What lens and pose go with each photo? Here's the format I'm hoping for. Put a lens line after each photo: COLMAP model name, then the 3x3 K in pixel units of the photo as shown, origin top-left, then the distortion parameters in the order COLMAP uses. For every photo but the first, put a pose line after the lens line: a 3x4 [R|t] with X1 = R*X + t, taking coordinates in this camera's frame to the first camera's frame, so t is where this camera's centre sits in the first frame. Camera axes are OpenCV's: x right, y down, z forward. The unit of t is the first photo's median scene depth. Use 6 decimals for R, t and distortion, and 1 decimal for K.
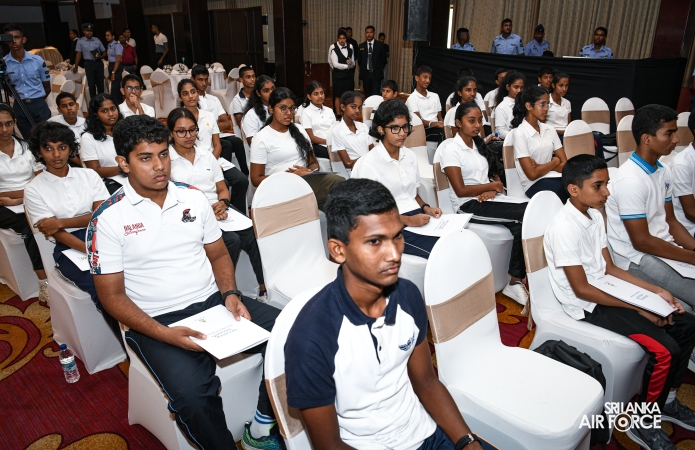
lens RADIAL K [[492.4, 0, 347.5], [0, 492.4, 225.0], [0, 0, 1]] dist [-0.046104, -0.001628]
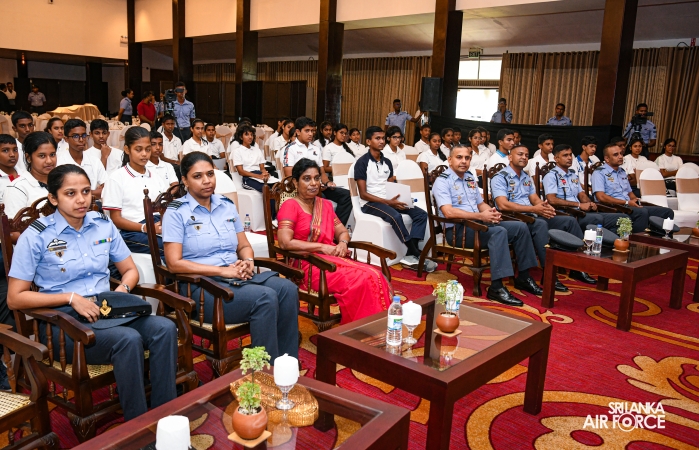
lens RADIAL K [[653.0, 0, 349.5], [0, 653.0, 225.0], [0, 0, 1]] dist [0.070013, -0.007212]
pose [[0.997990, 0.050369, -0.038451, 0.017086], [-0.057192, 0.977242, -0.204271, 0.515745], [0.027287, 0.206060, 0.978159, -1.167199]]
